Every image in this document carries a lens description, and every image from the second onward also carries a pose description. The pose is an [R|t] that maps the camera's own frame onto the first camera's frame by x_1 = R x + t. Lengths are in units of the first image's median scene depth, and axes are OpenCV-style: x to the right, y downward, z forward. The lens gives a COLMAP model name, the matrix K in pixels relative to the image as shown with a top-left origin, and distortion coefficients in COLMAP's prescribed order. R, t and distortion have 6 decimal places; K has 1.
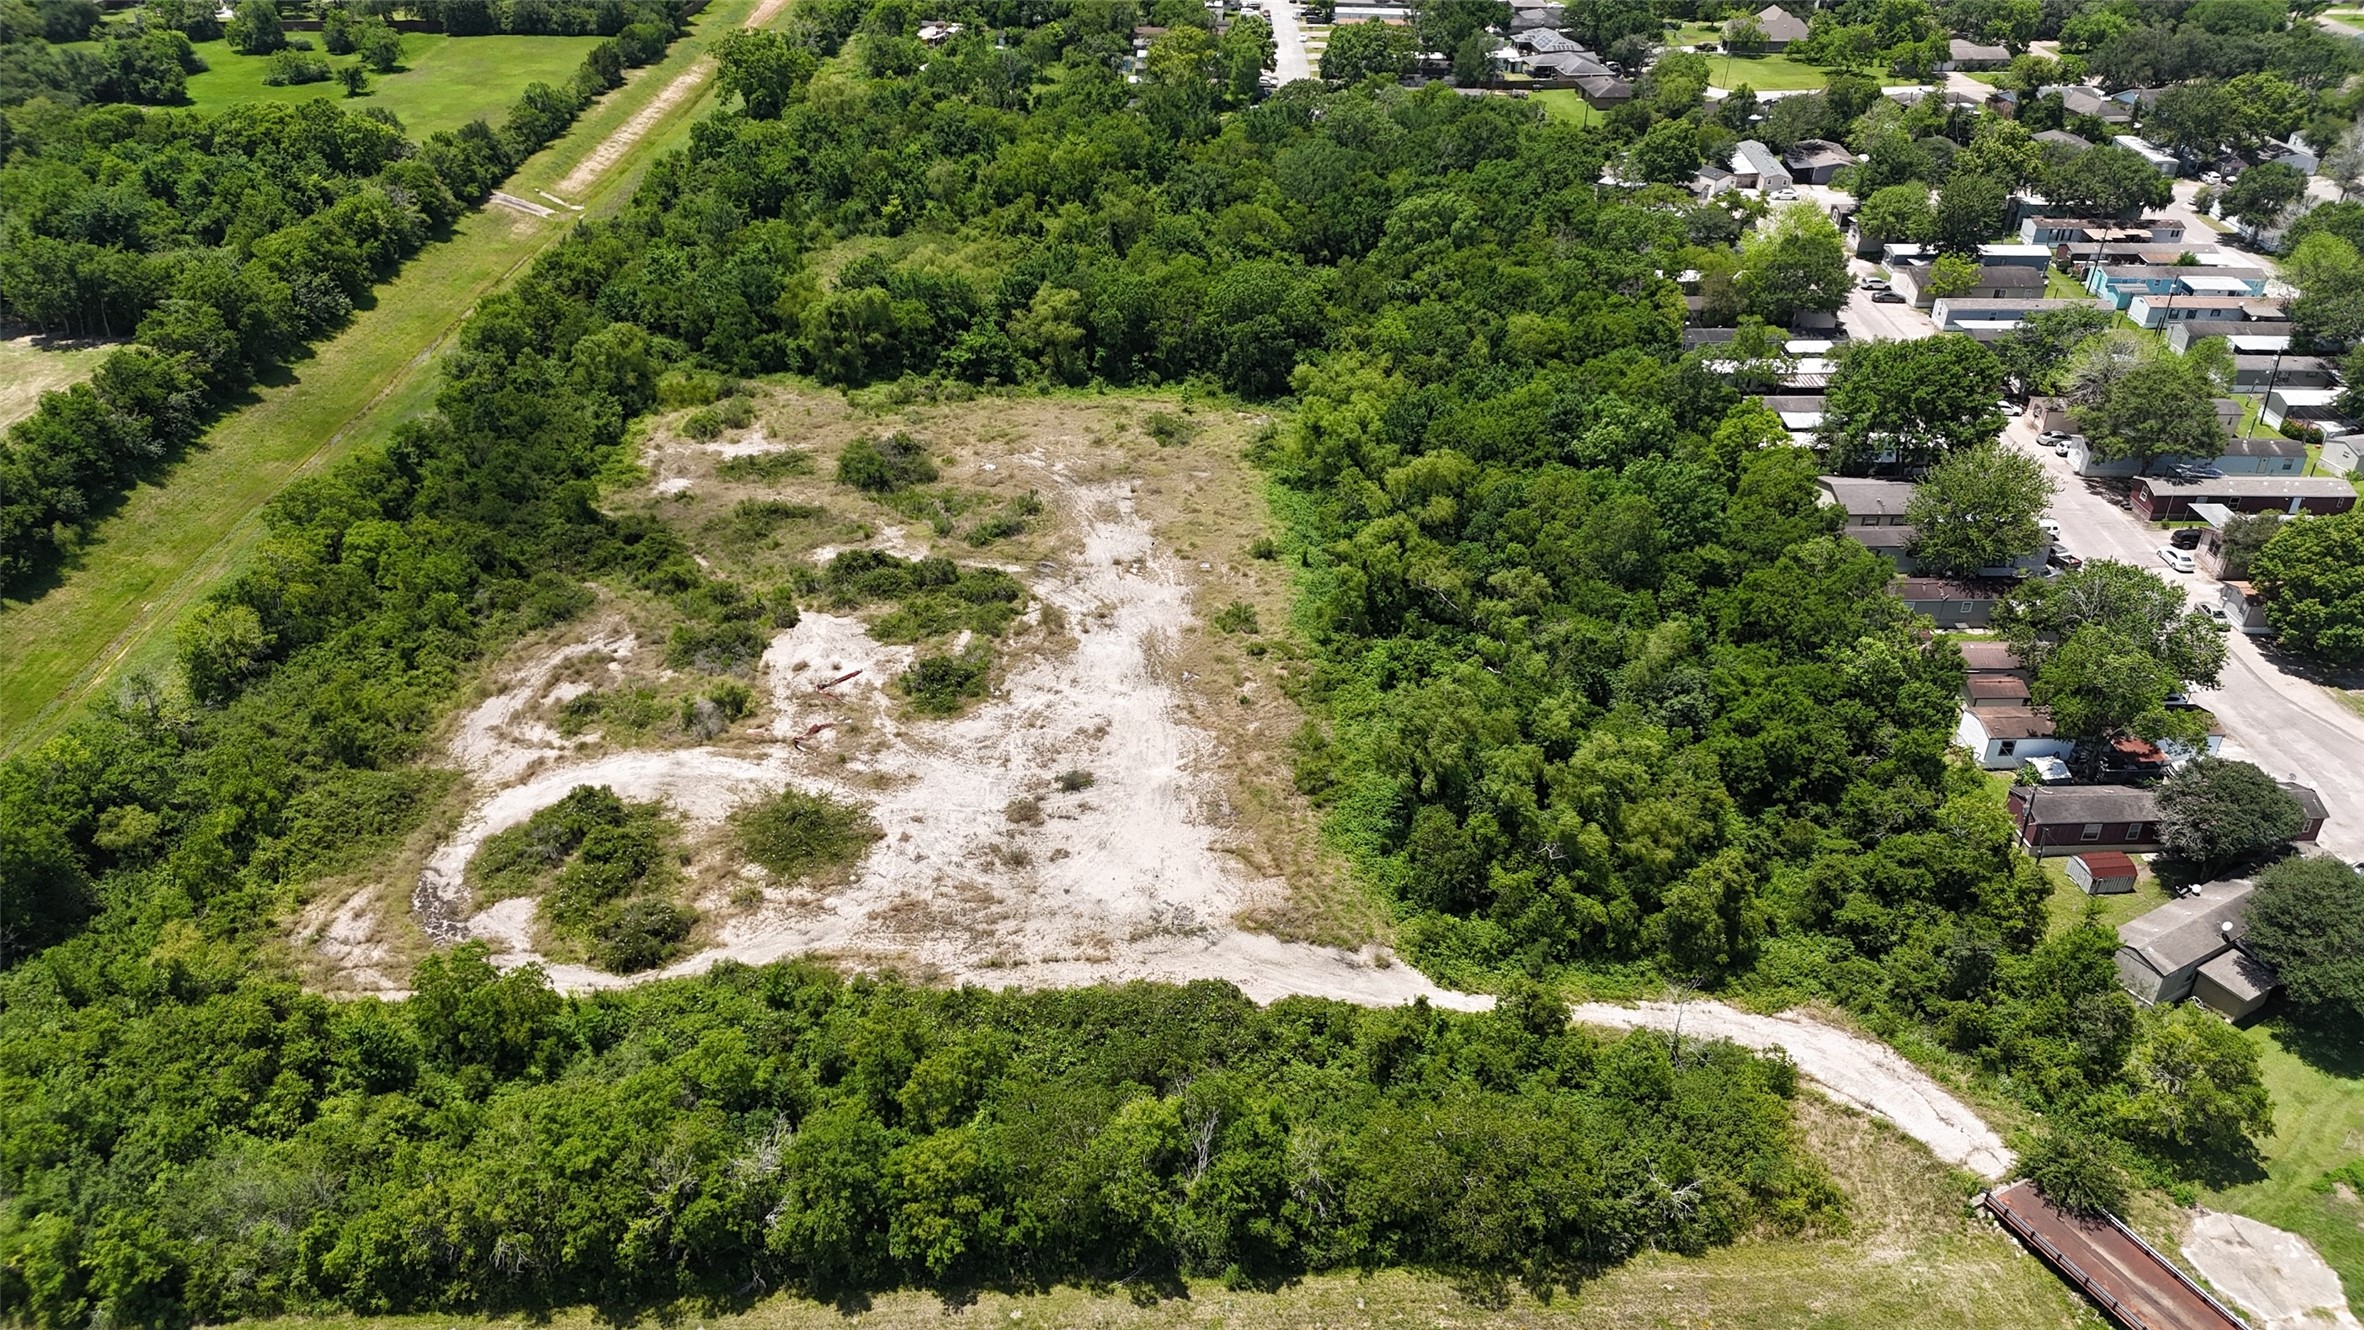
lens RADIAL K [[1731.3, 0, 1176.6], [0, 1731.3, 662.9], [0, 0, 1]] dist [0.127133, -0.163094]
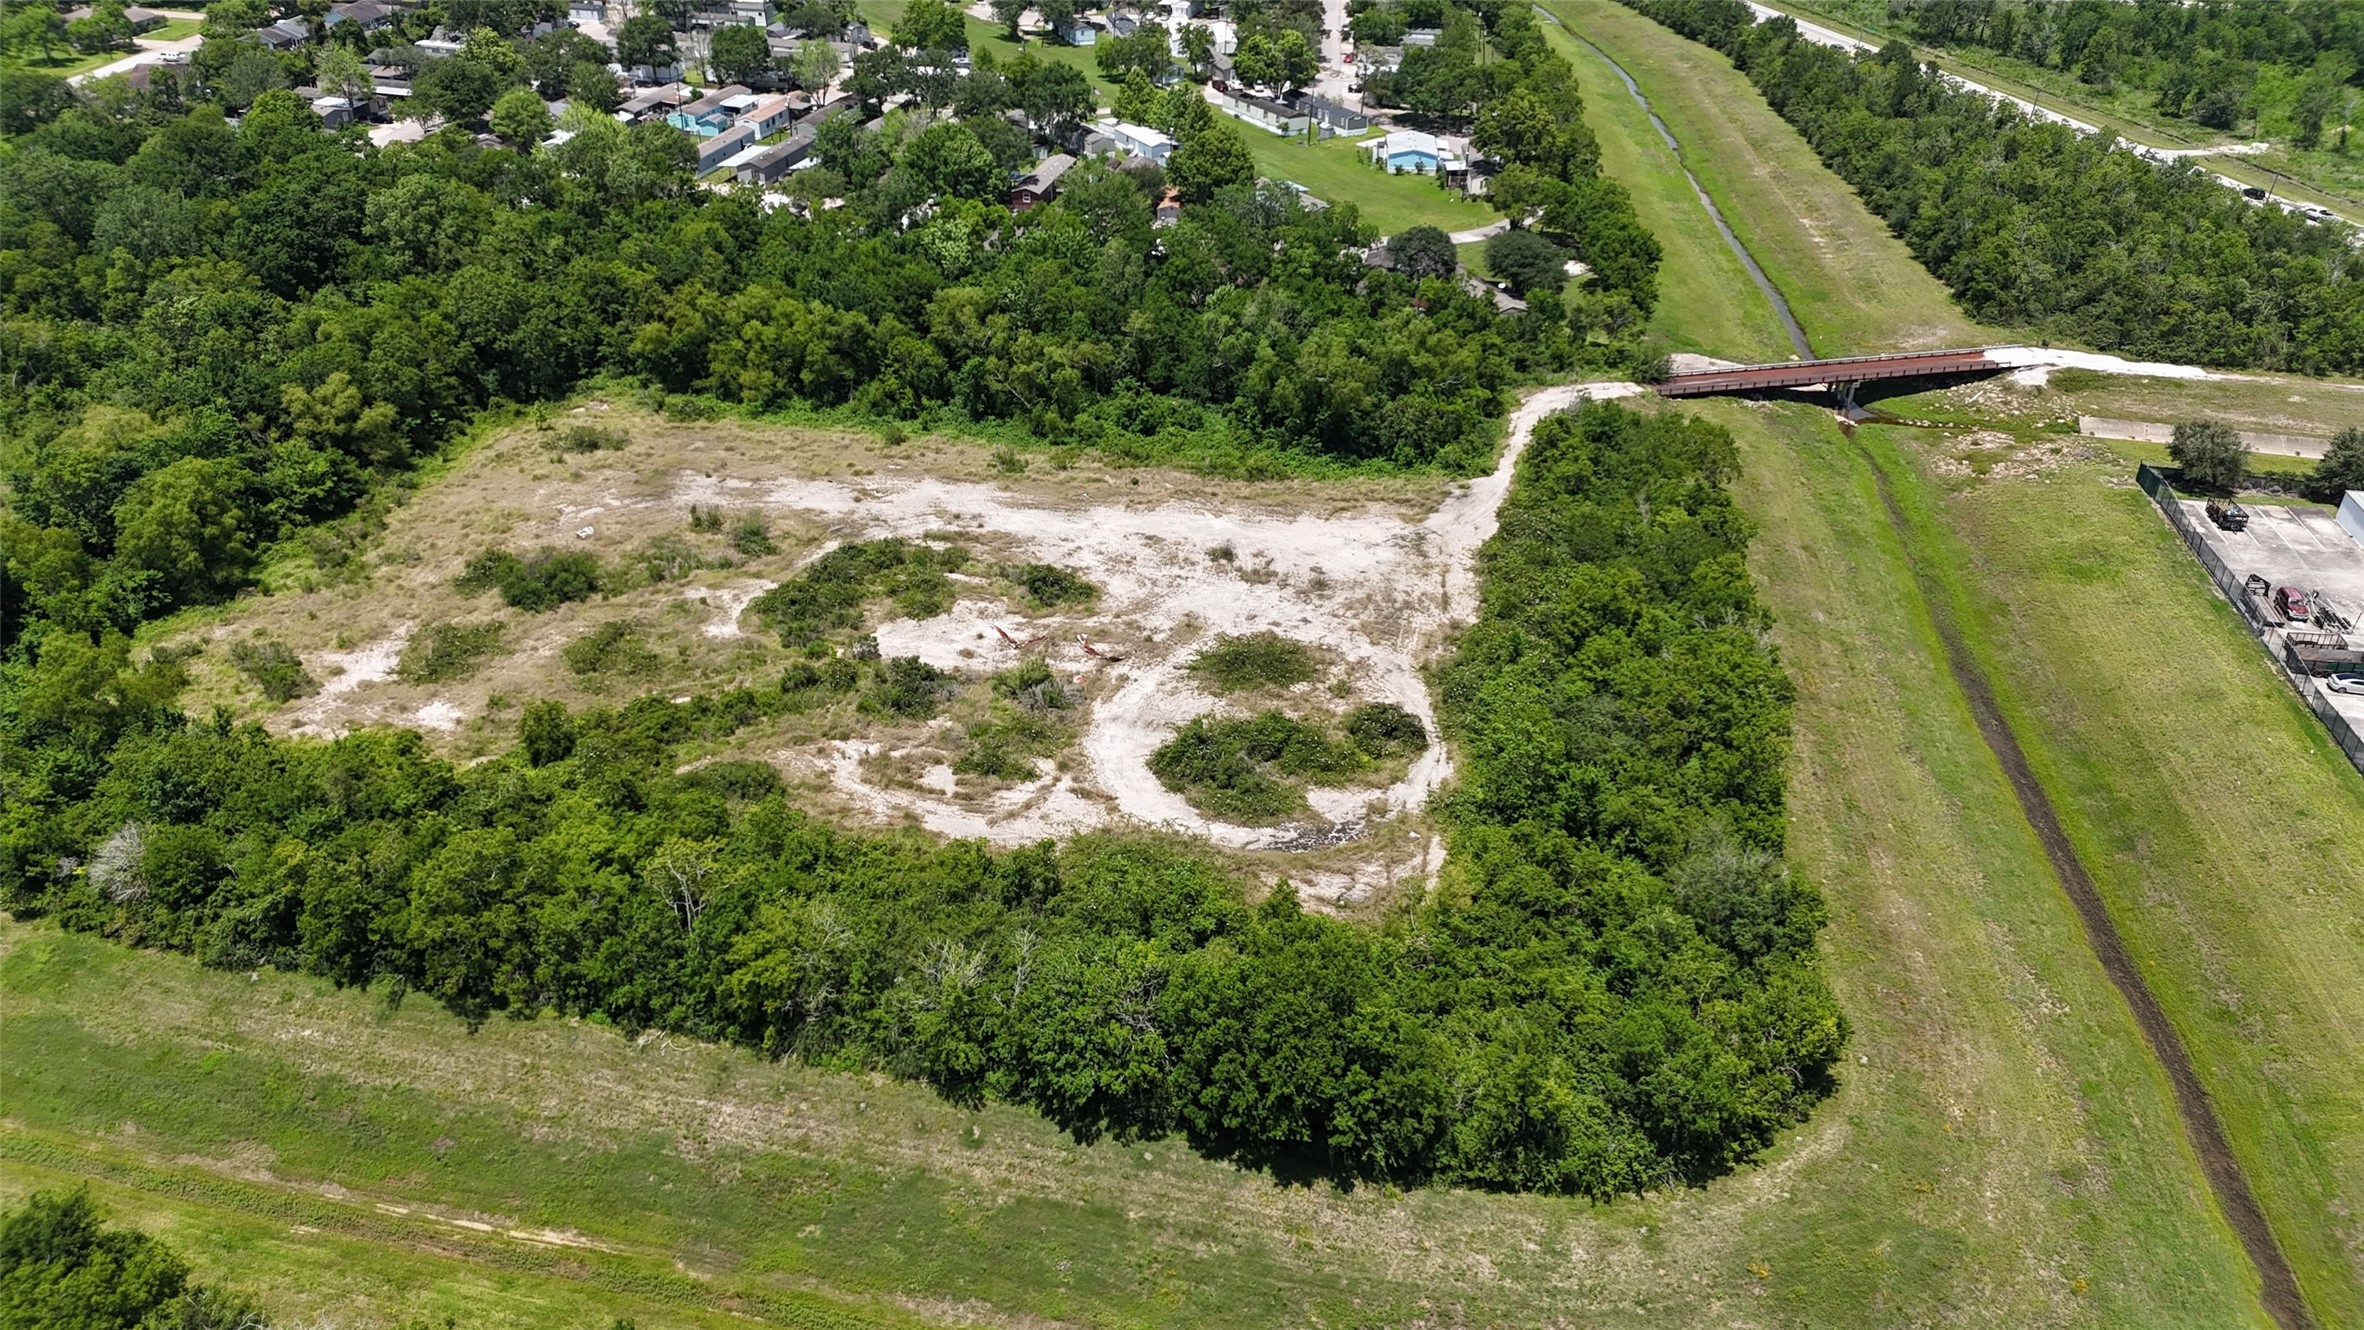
lens RADIAL K [[1731.3, 0, 1176.6], [0, 1731.3, 662.9], [0, 0, 1]] dist [0.127133, -0.163094]
pose [[0.233682, -0.499177, 0.834395, -1.066935], [0.482549, 0.804553, 0.346181, -0.291537], [-0.844120, 0.321741, 0.428887, 0.506890]]
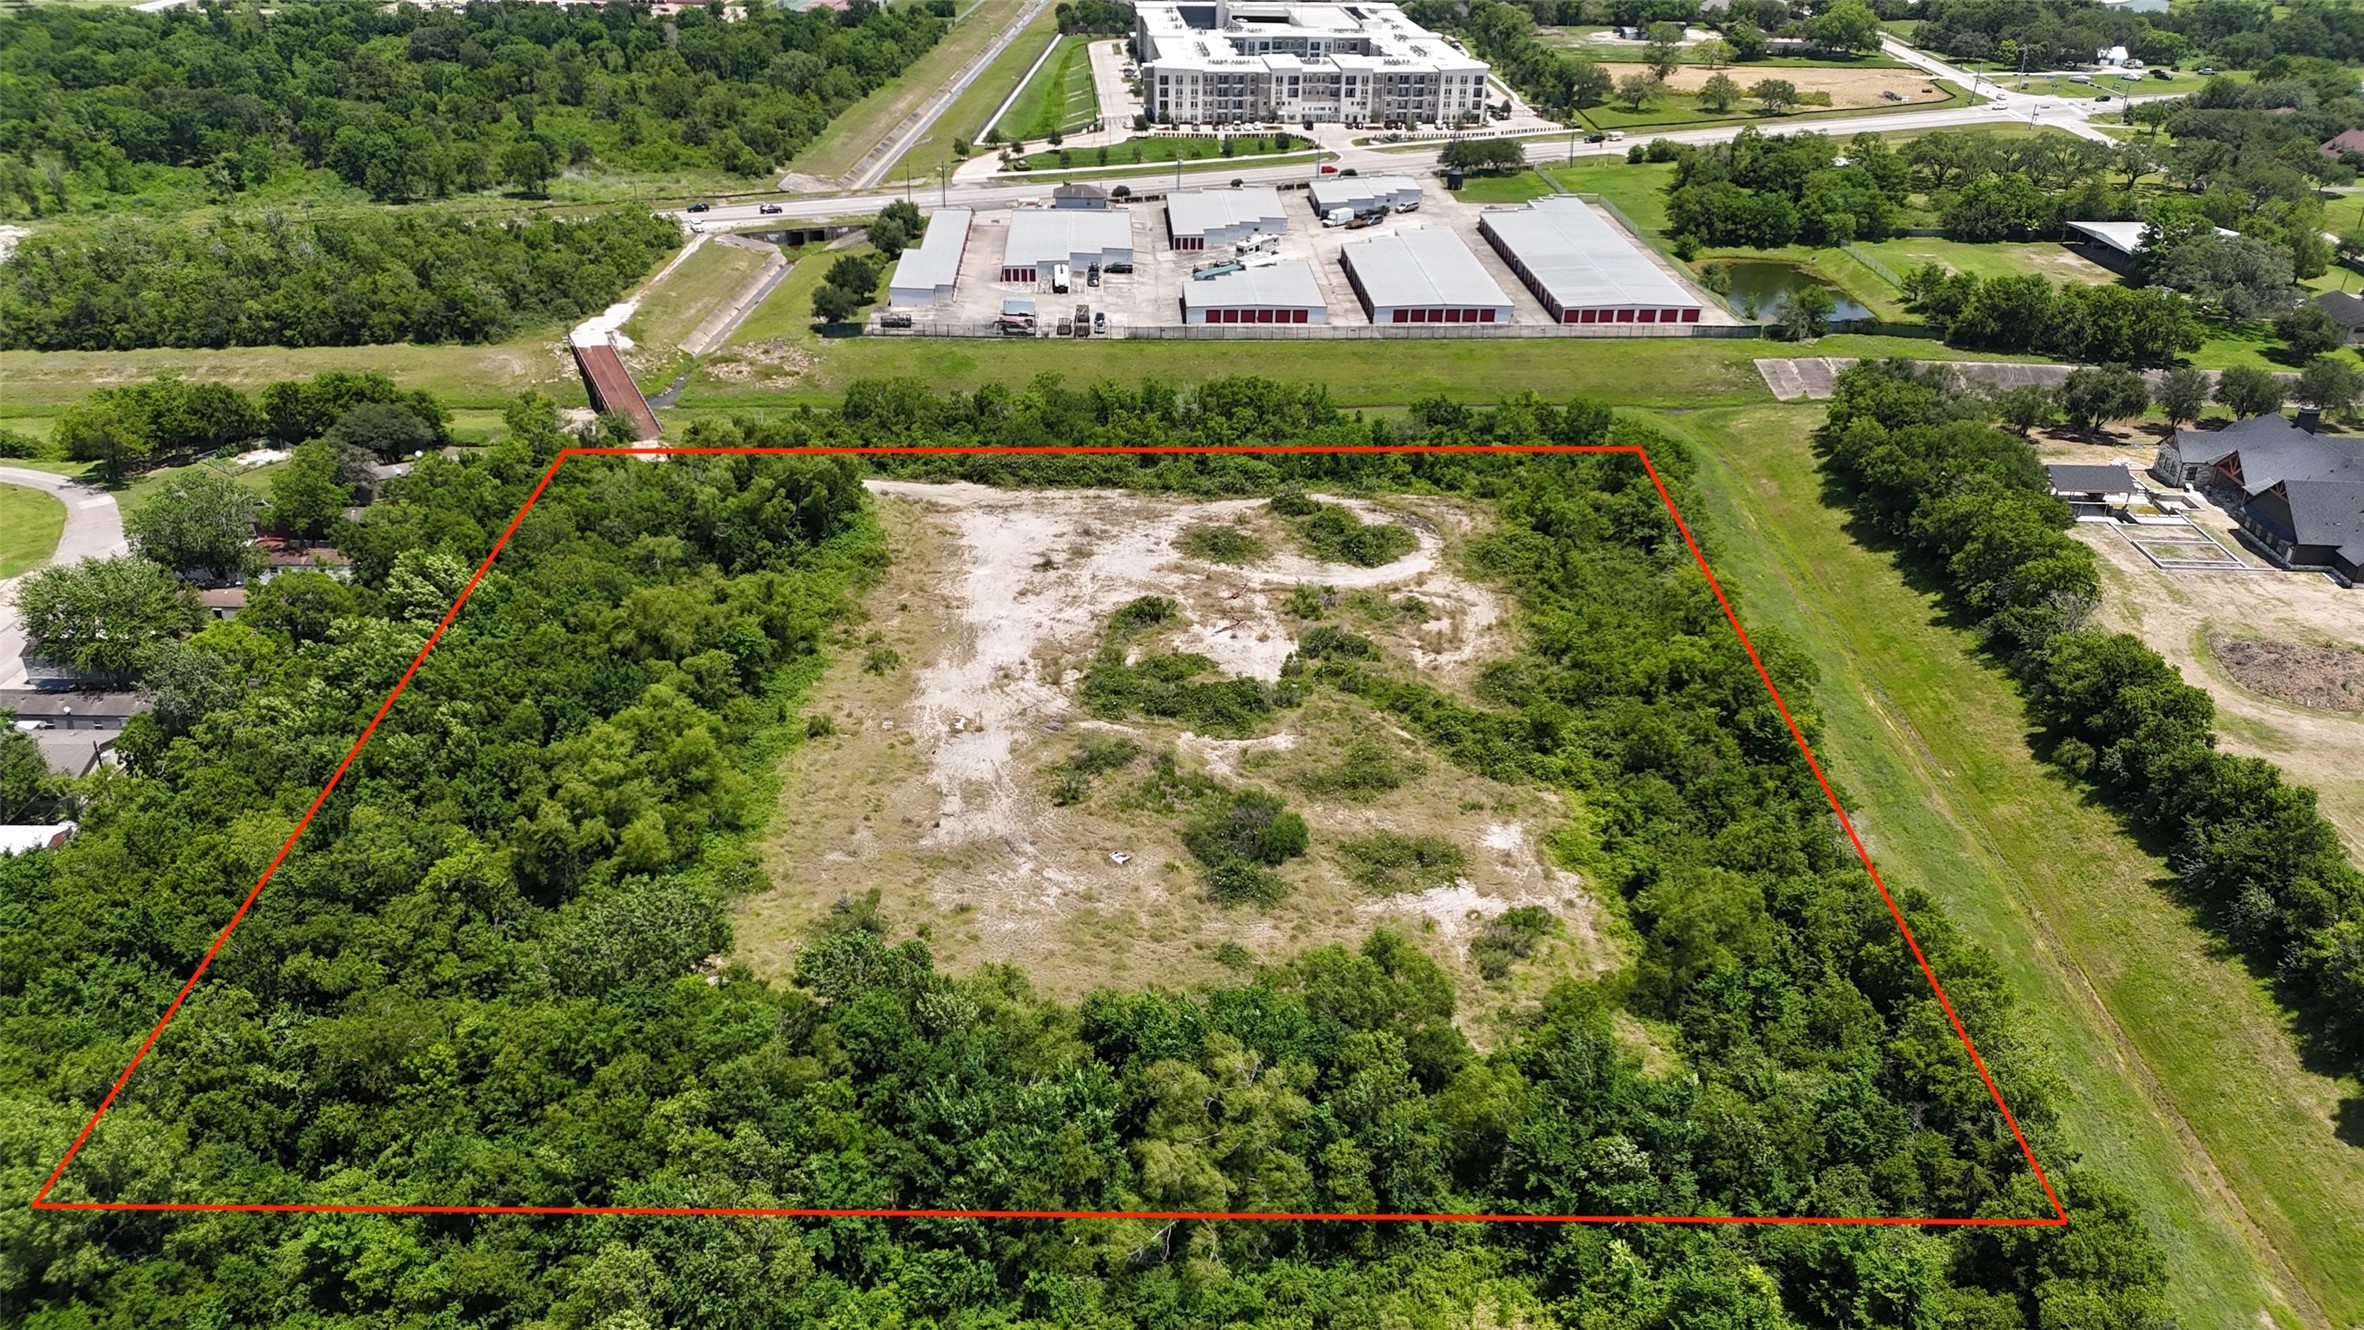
lens RADIAL K [[1731.3, 0, 1176.6], [0, 1731.3, 662.9], [0, 0, 1]] dist [0.127133, -0.163094]
pose [[-0.998803, -0.044483, 0.020345, -0.191065], [-0.006670, 0.535895, 0.844258, -1.053091], [-0.048459, 0.843112, -0.535550, 1.750003]]
